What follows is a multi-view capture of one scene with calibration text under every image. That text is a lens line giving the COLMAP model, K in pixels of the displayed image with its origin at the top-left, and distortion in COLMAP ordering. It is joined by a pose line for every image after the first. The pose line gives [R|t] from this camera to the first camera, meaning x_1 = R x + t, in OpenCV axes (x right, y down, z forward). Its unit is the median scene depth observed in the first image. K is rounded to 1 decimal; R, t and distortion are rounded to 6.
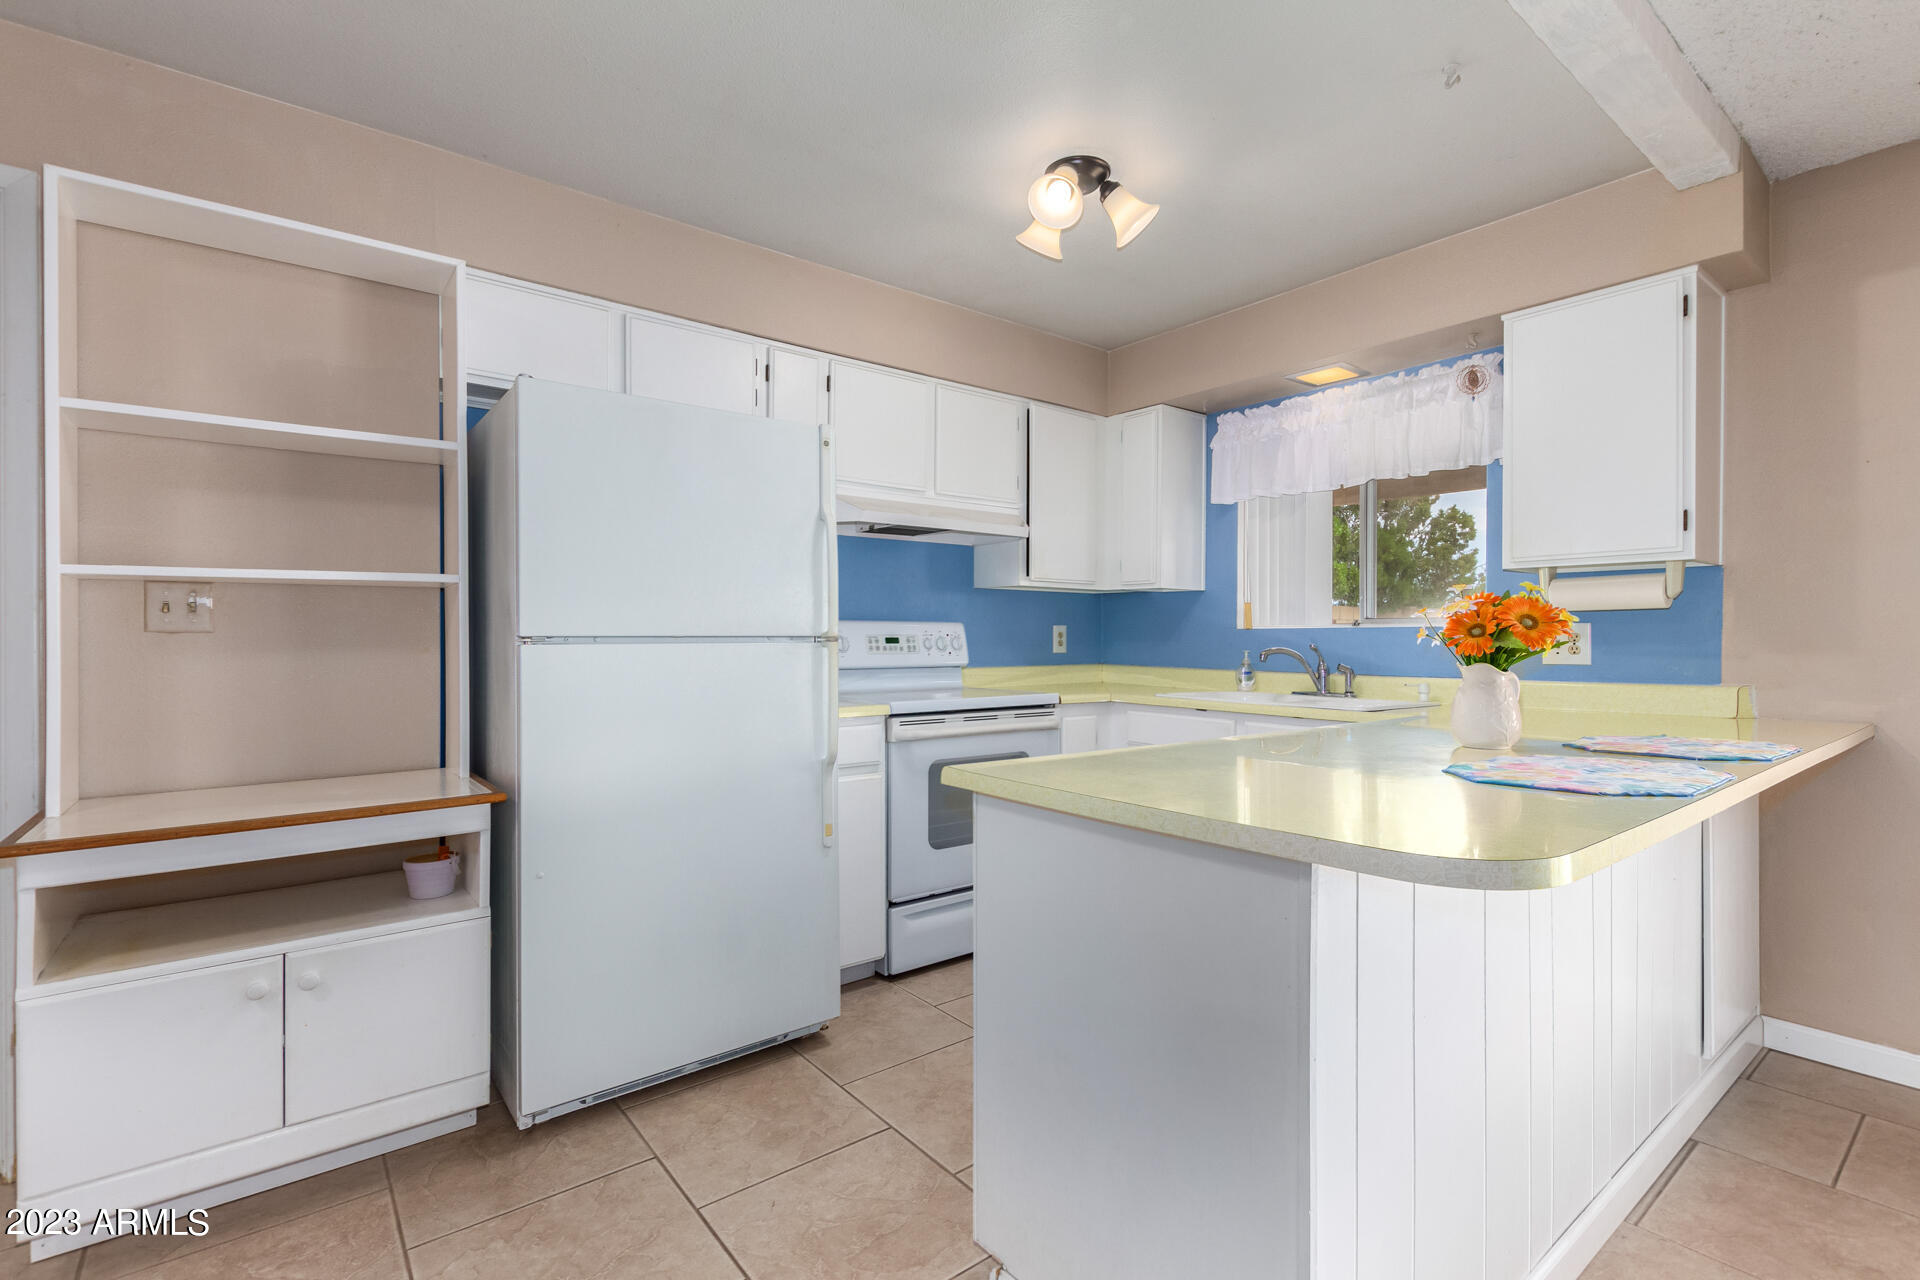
lens RADIAL K [[882.0, 0, 964.7], [0, 882.0, 634.1], [0, 0, 1]] dist [0.006787, -0.002337]
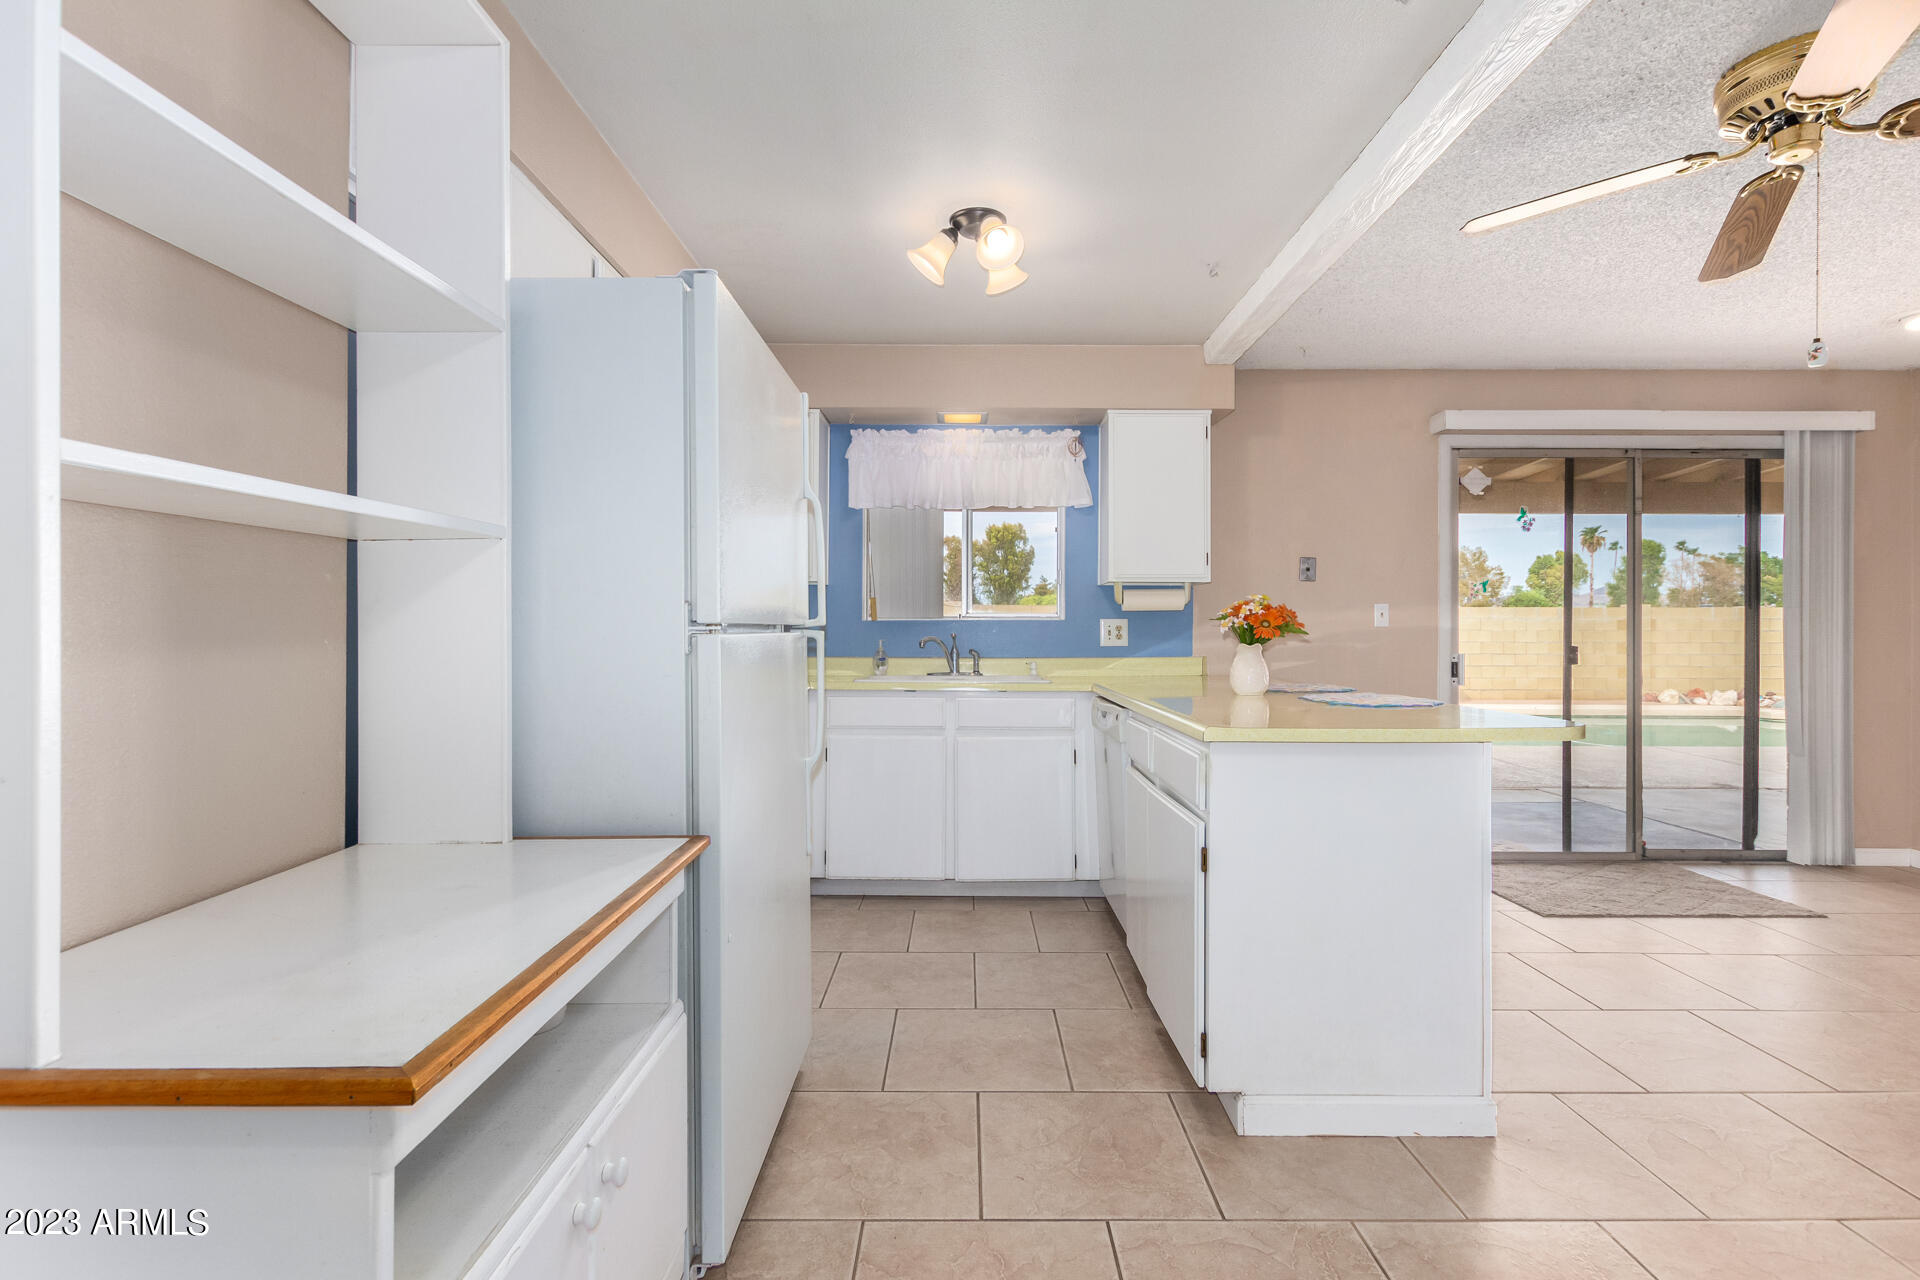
lens RADIAL K [[882.0, 0, 966.6], [0, 882.0, 629.9], [0, 0, 1]] dist [0.006787, -0.002337]
pose [[0.625652, 0.000206, 0.780102, -0.598520], [-0.002689, 0.999995, 0.001892, 0.003627], [-0.780098, -0.003281, 0.625649, 0.231998]]
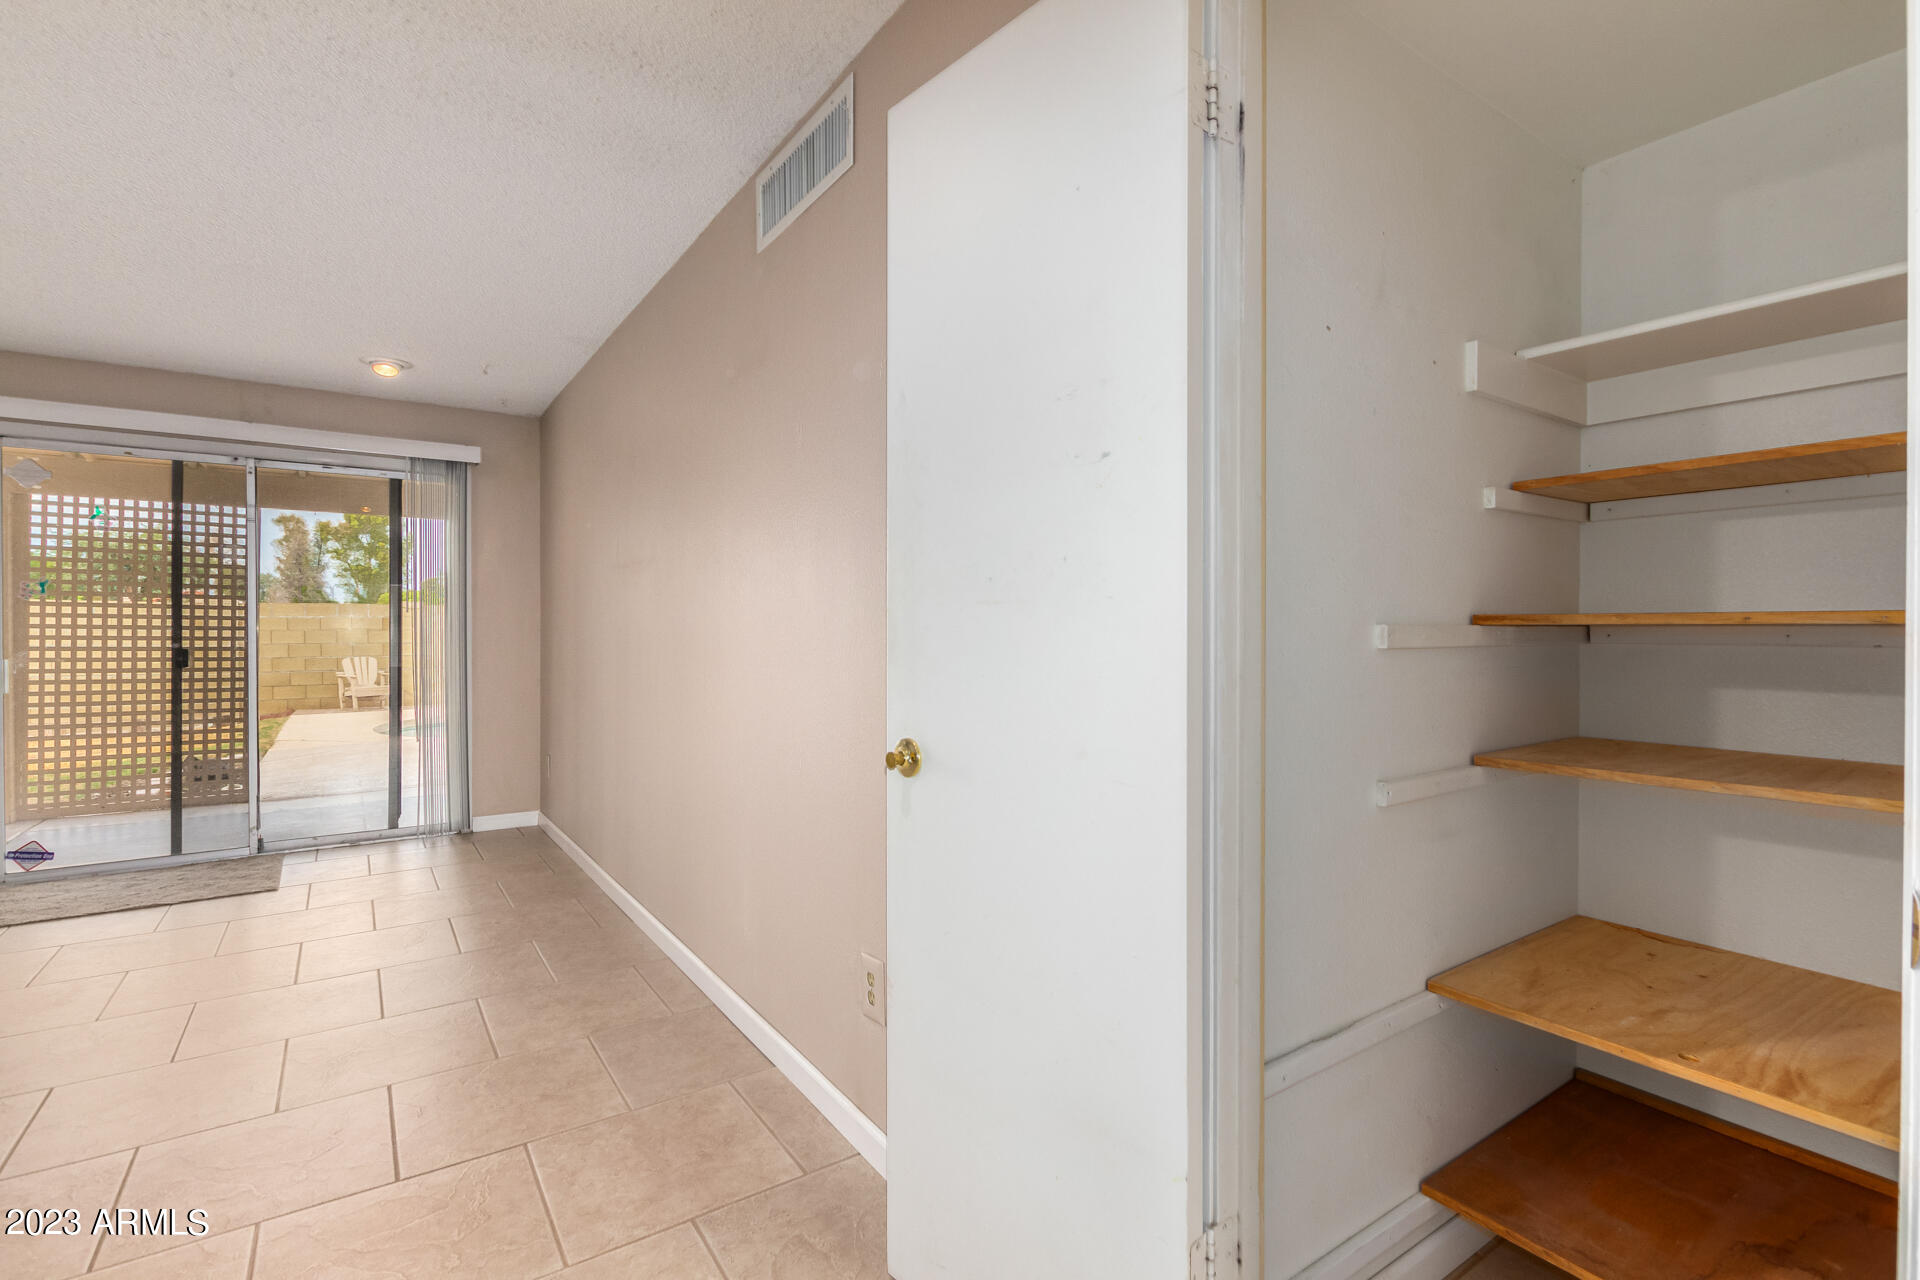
lens RADIAL K [[882.0, 0, 958.5], [0, 882.0, 630.6], [0, 0, 1]] dist [0.006787, -0.002337]
pose [[0.067532, -0.002905, 0.997713, -0.218987], [0.000819, 0.999996, 0.002857, -0.002870], [-0.997717, 0.000624, 0.067534, -0.972740]]
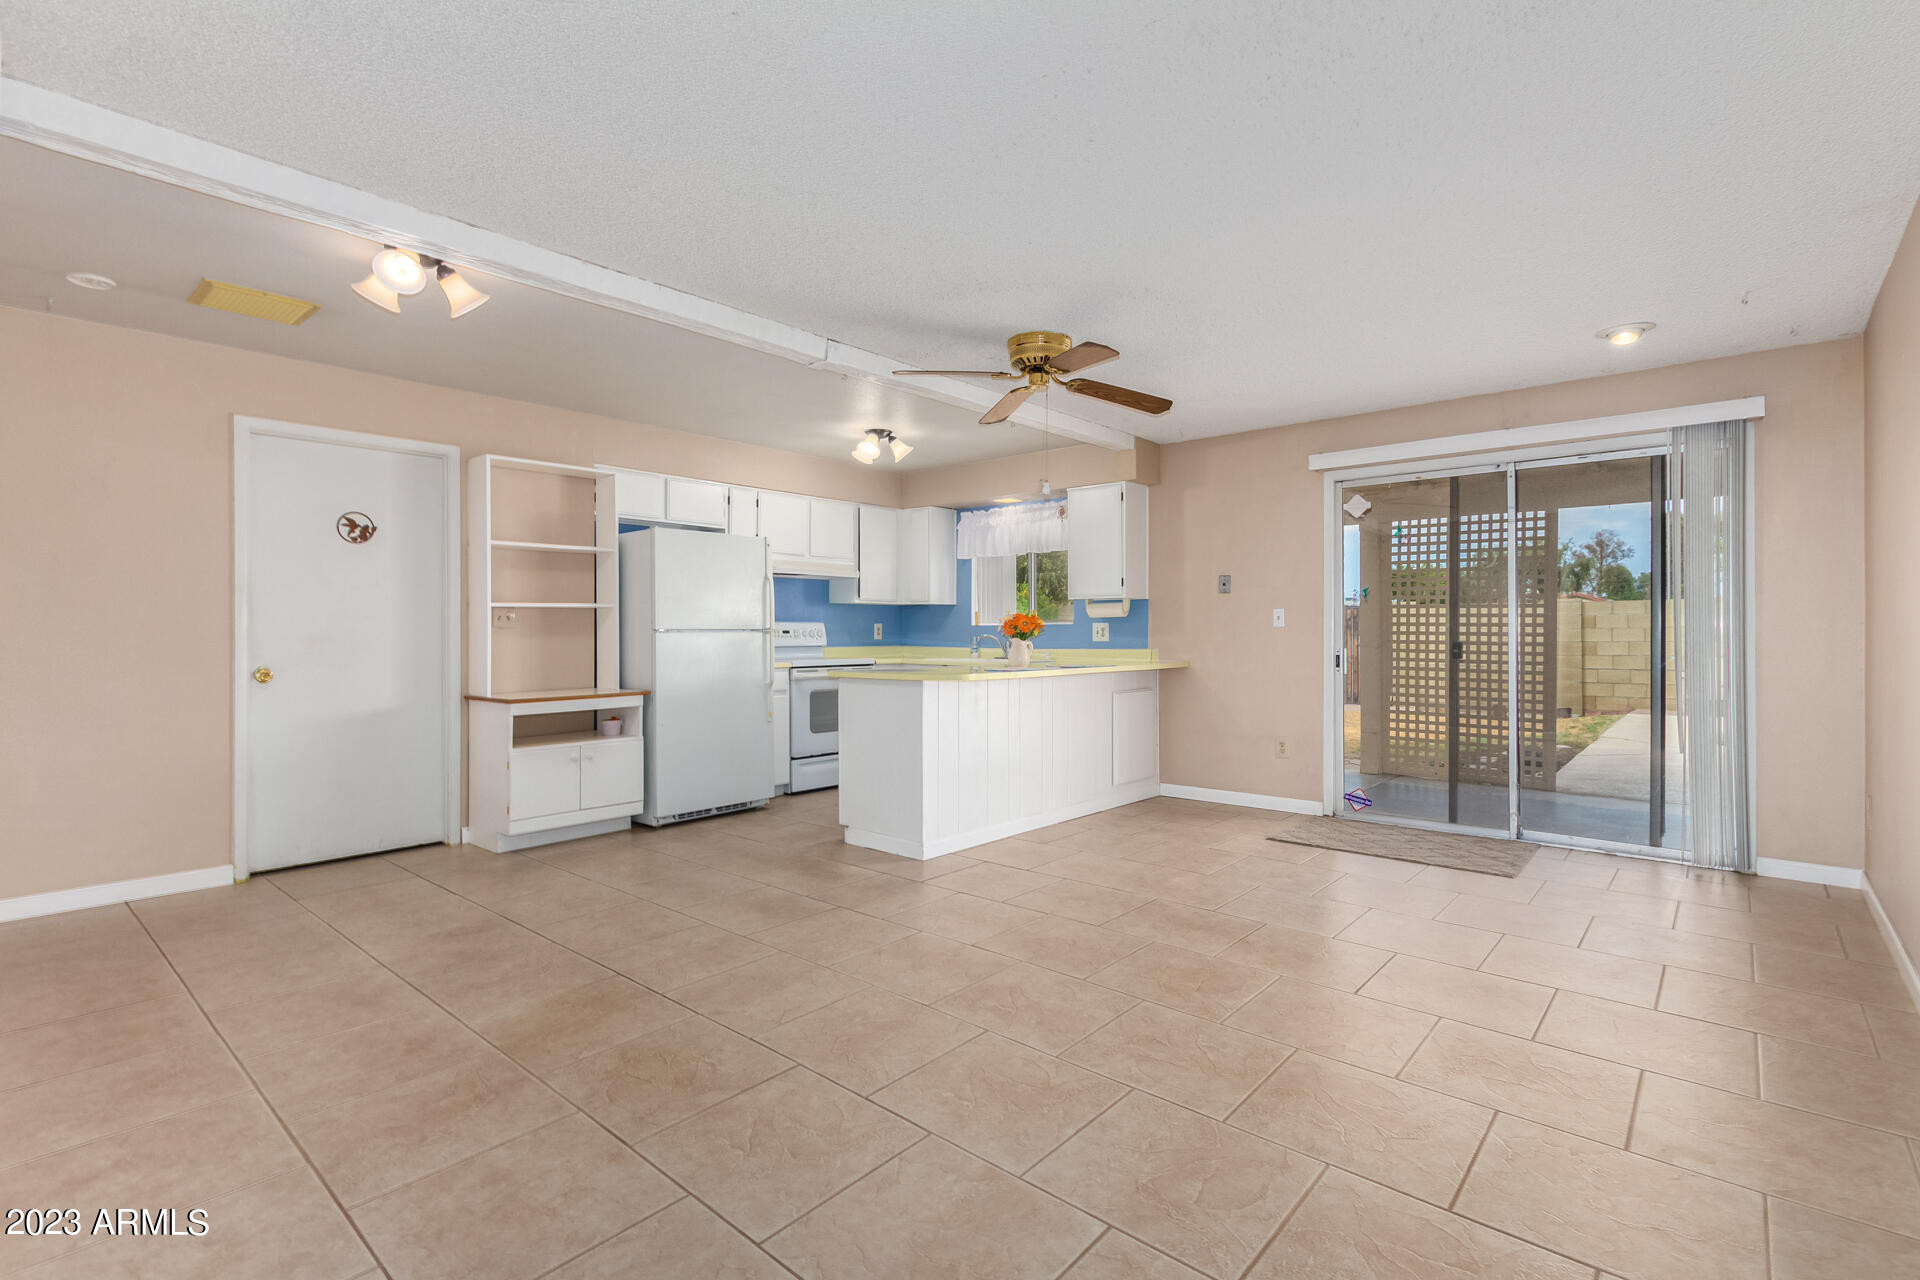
lens RADIAL K [[882.0, 0, 974.5], [0, 882.0, 630.5], [0, 0, 1]] dist [0.006787, -0.002337]
pose [[0.982170, -0.002632, 0.187978, -0.047692], [0.002559, 0.999997, 0.000630, 0.004256], [-0.187979, -0.000138, 0.982173, -1.043967]]
